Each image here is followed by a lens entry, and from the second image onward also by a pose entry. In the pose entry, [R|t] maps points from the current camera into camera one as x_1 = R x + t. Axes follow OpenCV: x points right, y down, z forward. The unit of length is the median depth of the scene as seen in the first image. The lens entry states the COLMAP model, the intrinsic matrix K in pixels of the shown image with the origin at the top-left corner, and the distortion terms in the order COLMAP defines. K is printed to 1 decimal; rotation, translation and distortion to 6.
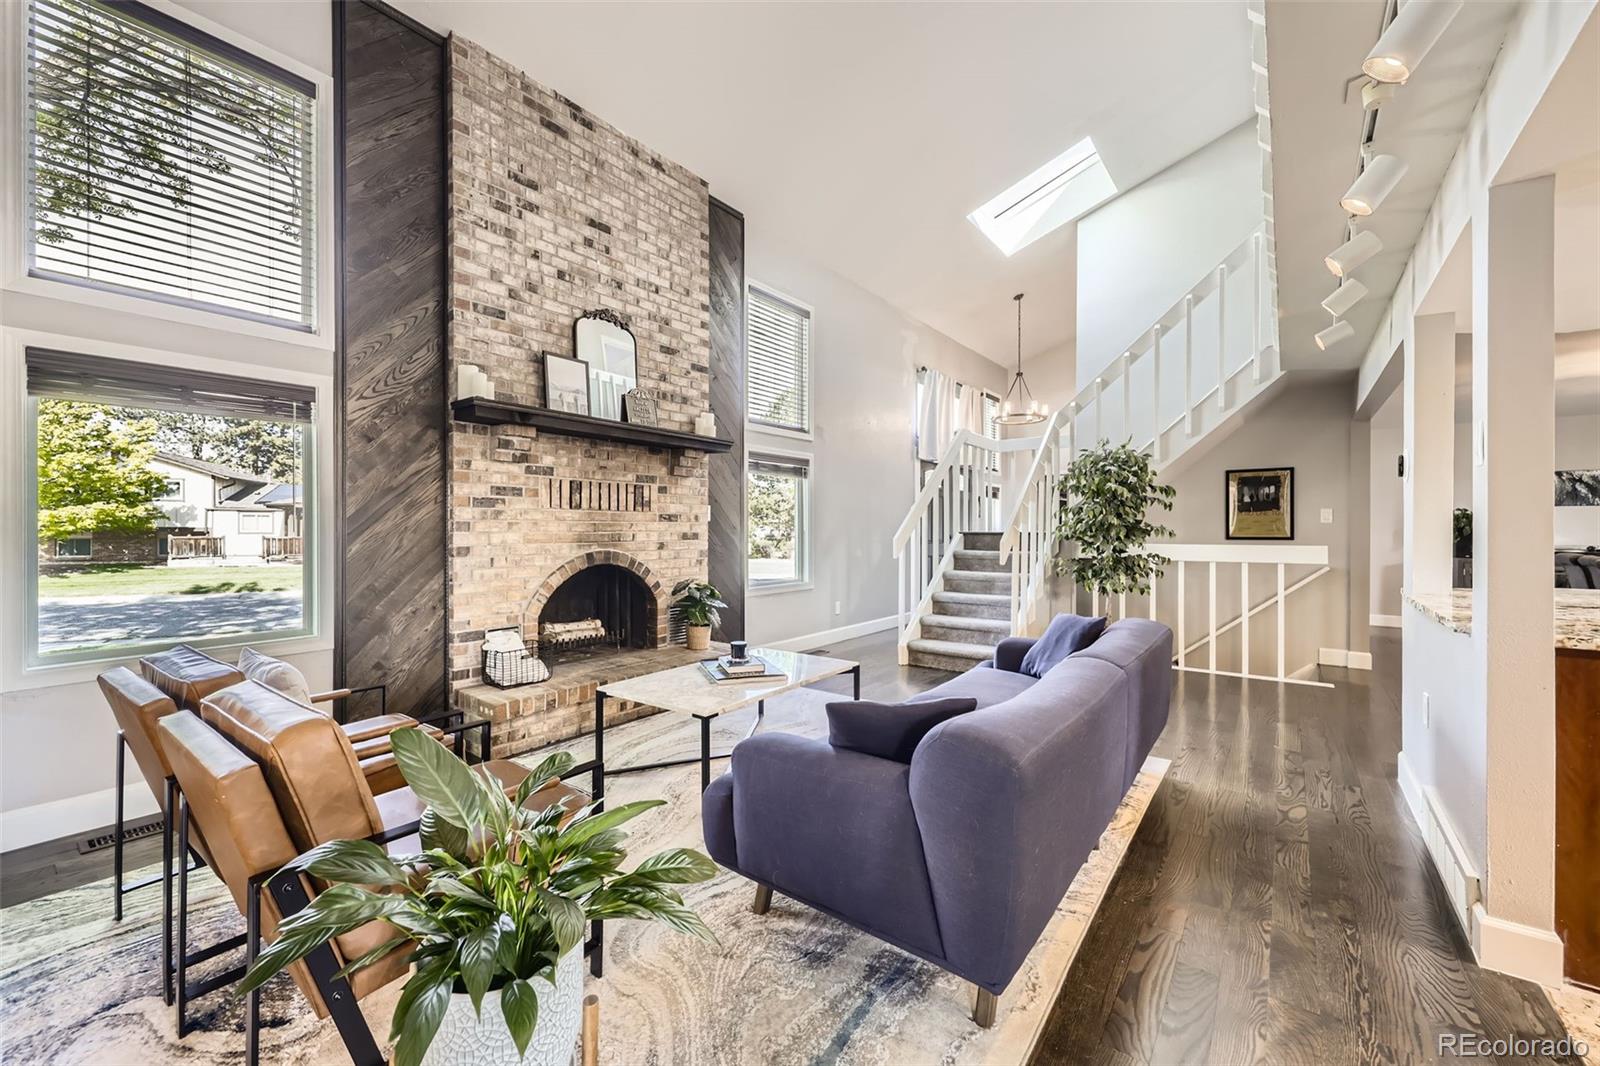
lens RADIAL K [[635.3, 0, 795.3], [0, 635.3, 530.2], [0, 0, 1]] dist [0.008030, -0.002146]
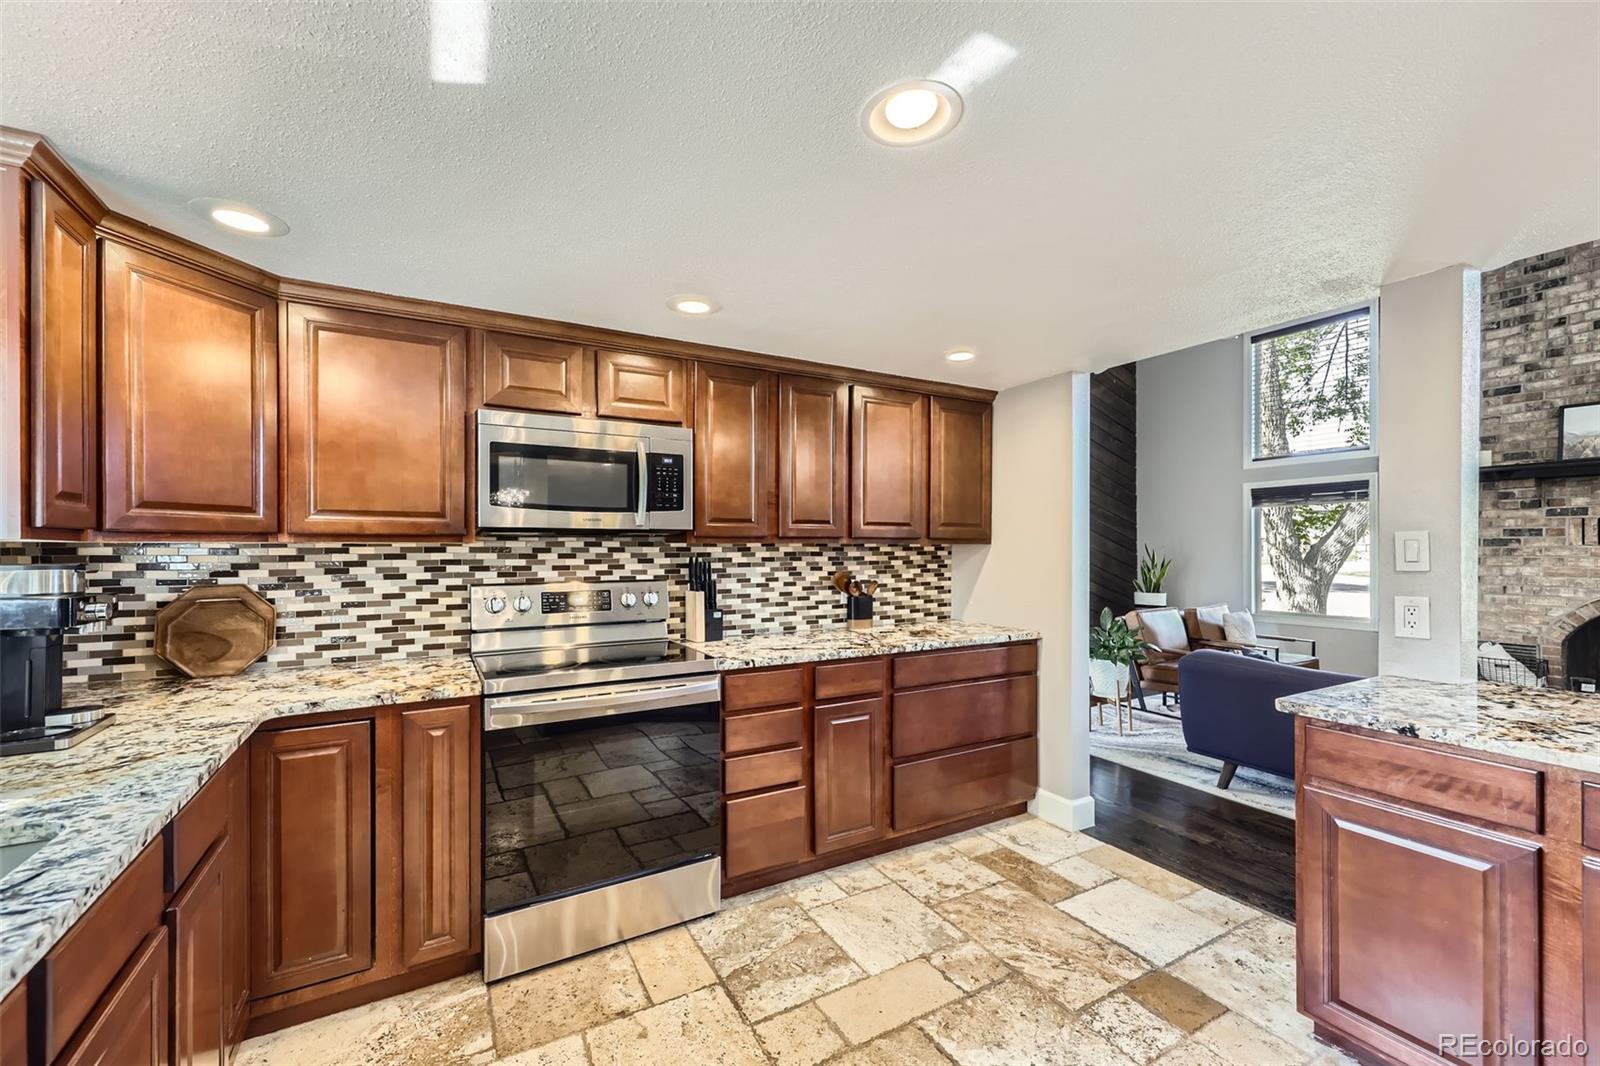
lens RADIAL K [[635.3, 0, 792.4], [0, 635.3, 546.5], [0, 0, 1]] dist [0.008030, -0.002146]
pose [[-0.395751, -0.000434, -0.918358, 1.169283], [-0.001996, 0.999998, 0.000387, -0.030726], [0.918356, 0.001986, -0.395751, 0.195745]]
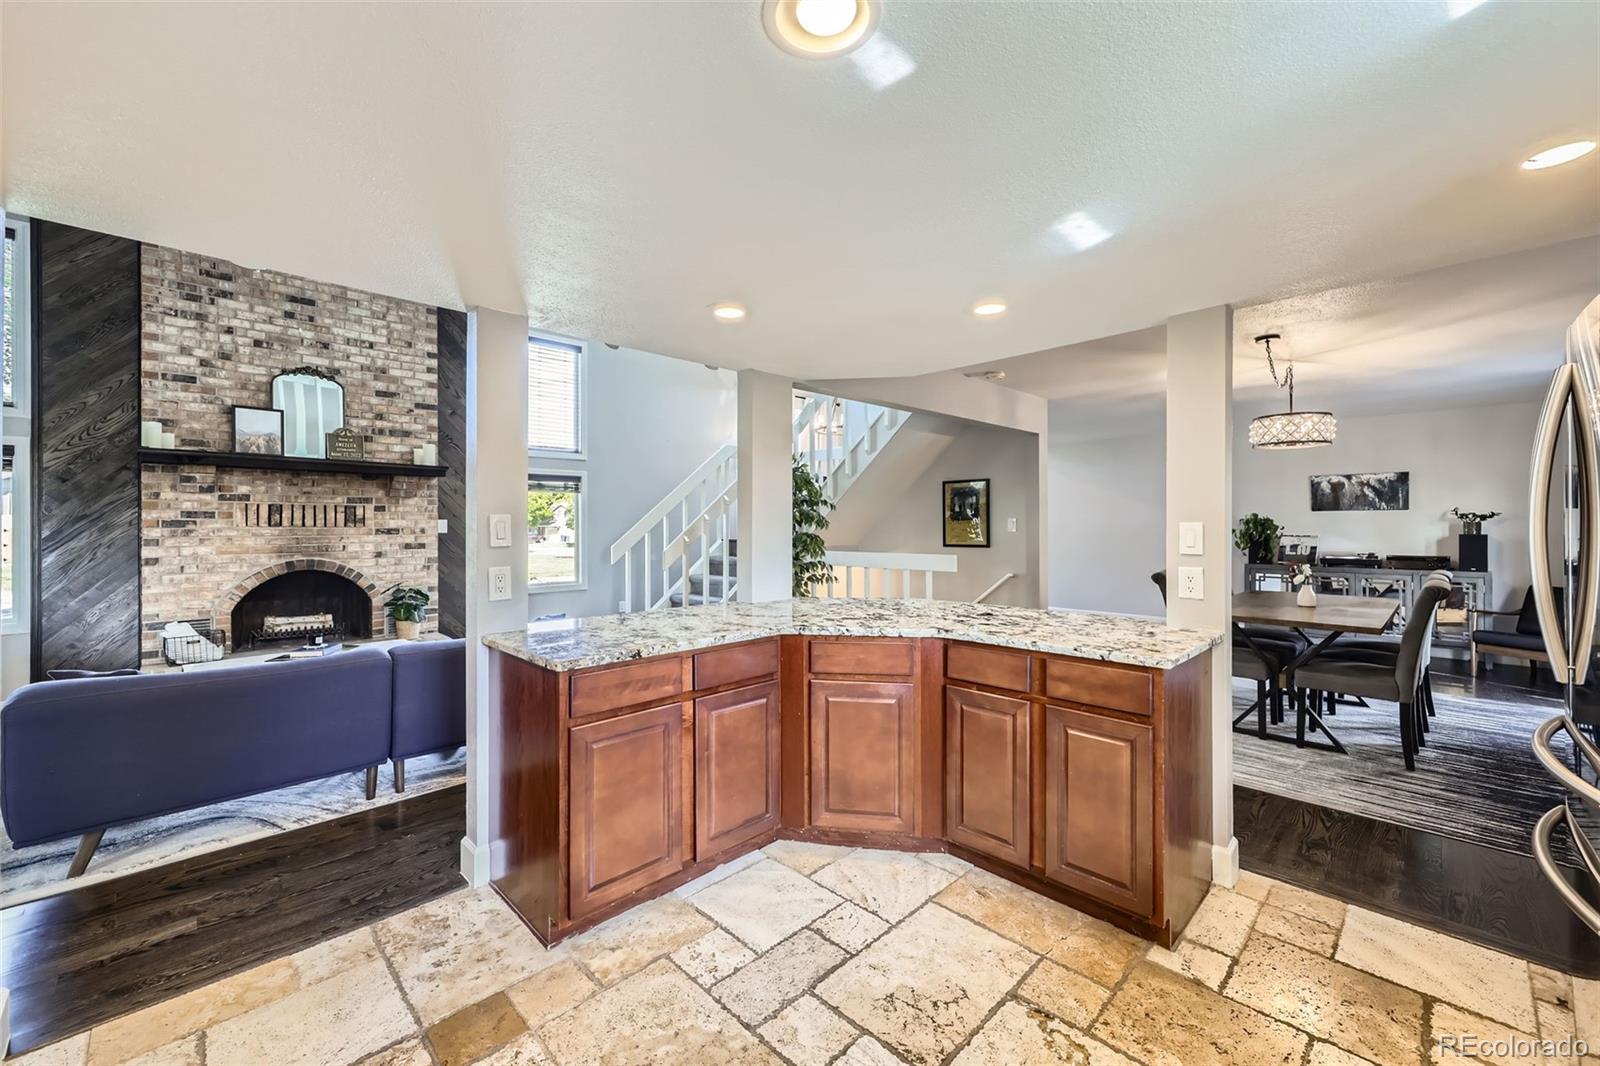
lens RADIAL K [[635.3, 0, 794.5], [0, 635.3, 523.8], [0, 0, 1]] dist [0.008030, -0.002146]
pose [[0.990691, -0.005048, -0.136034, 0.893813], [0.004303, 0.999974, -0.005774, -0.028718], [0.136059, 0.005135, 0.990687, -0.122073]]
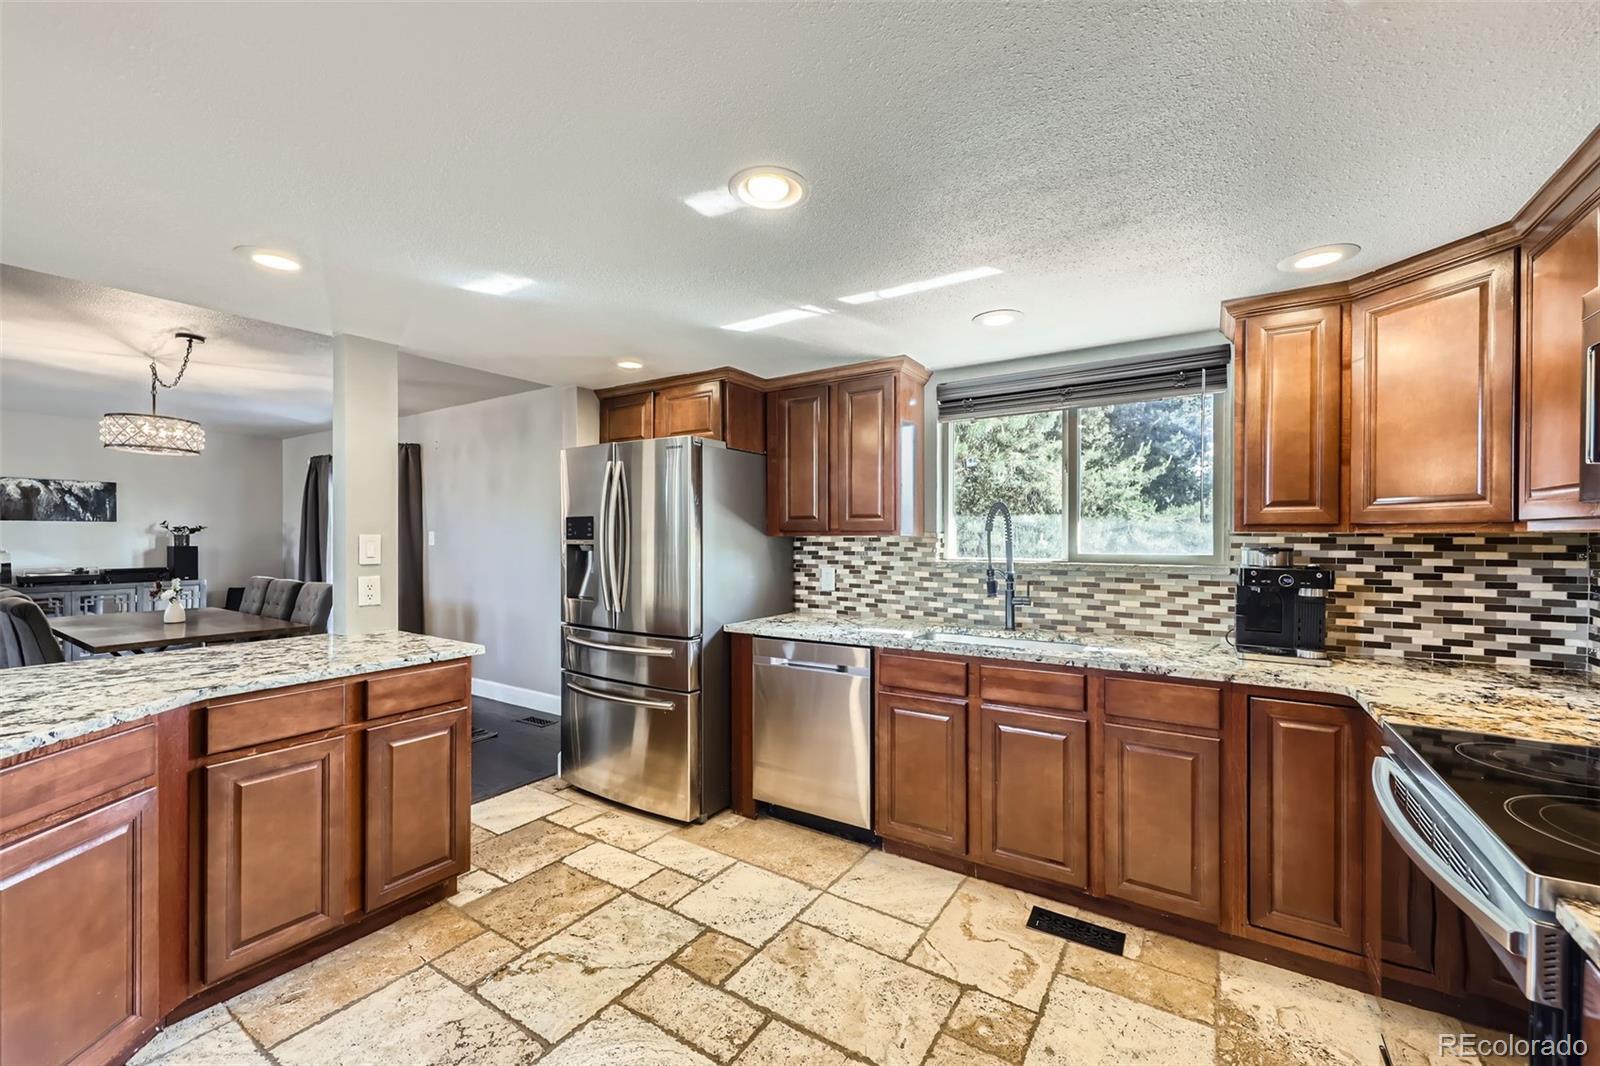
lens RADIAL K [[635.3, 0, 805.4], [0, 635.3, 536.6], [0, 0, 1]] dist [0.008030, -0.002146]
pose [[-0.090201, -0.000097, 0.995924, 0.484307], [0.000591, 1.000000, 0.000151, -0.029863], [-0.995923, 0.000602, -0.090201, 0.149918]]
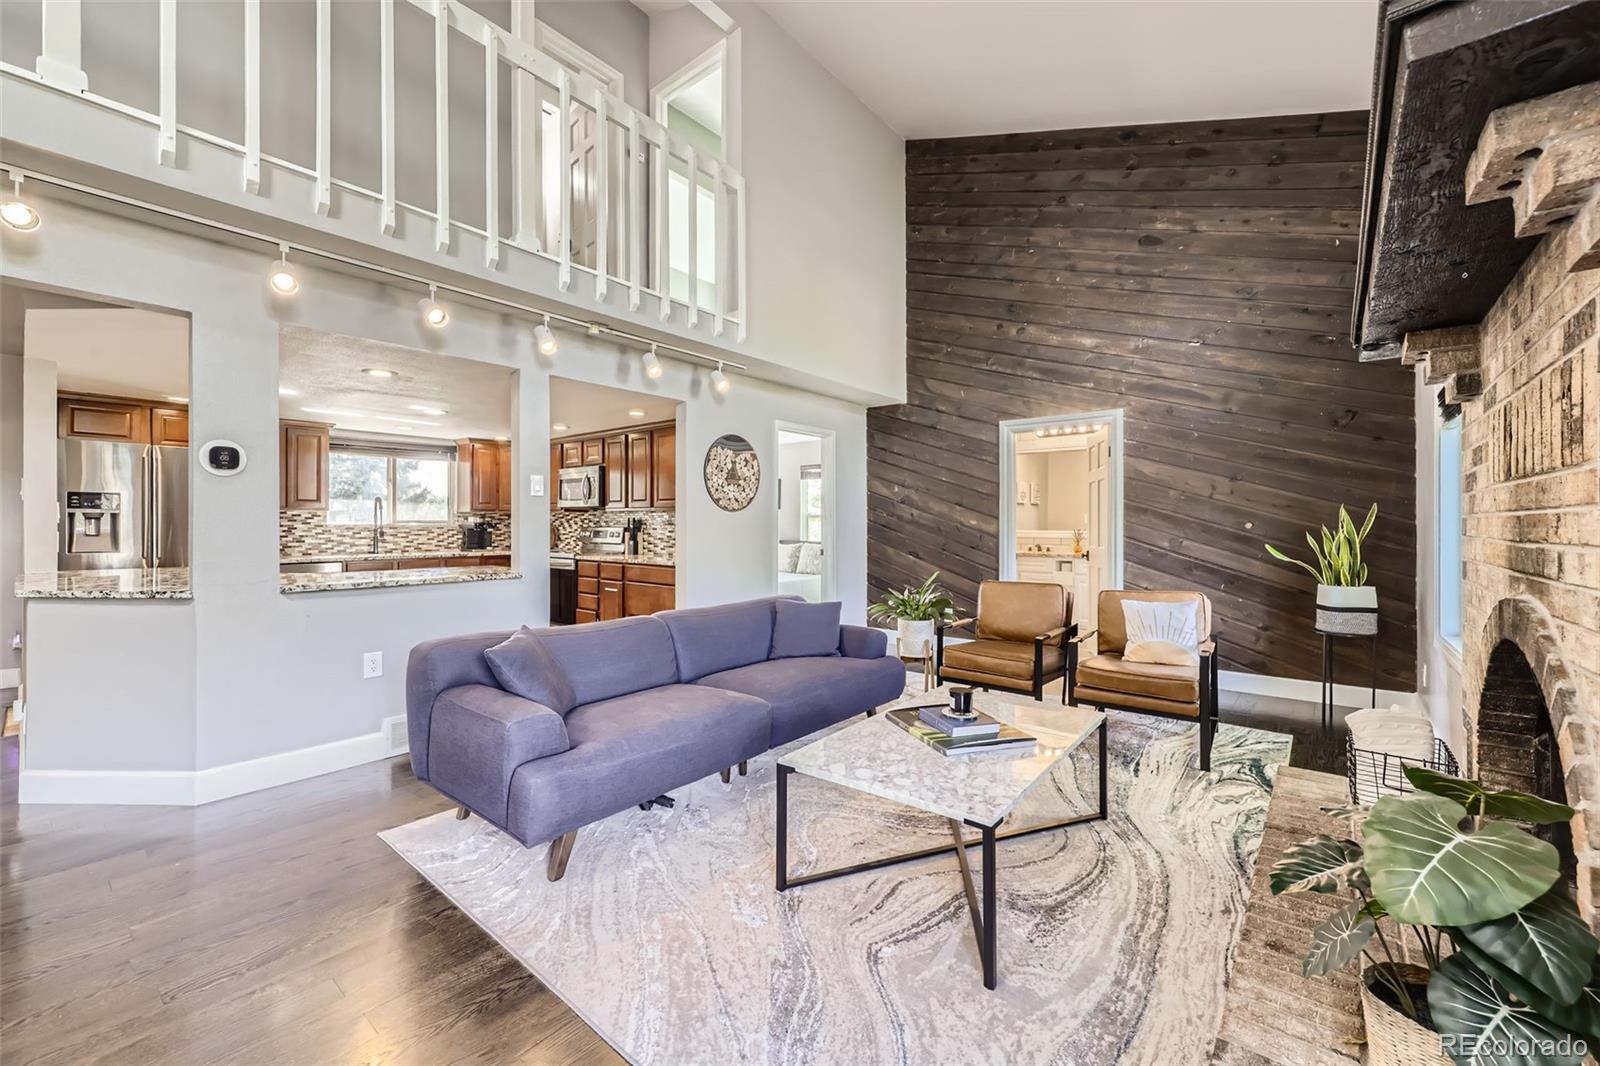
lens RADIAL K [[635.3, 0, 788.3], [0, 635.3, 523.1], [0, 0, 1]] dist [0.008030, -0.002146]
pose [[-0.998909, -0.003153, 0.046595, 0.048614], [-0.003070, 0.999994, 0.001847, -0.007184], [-0.046600, 0.001702, -0.998912, 1.452048]]
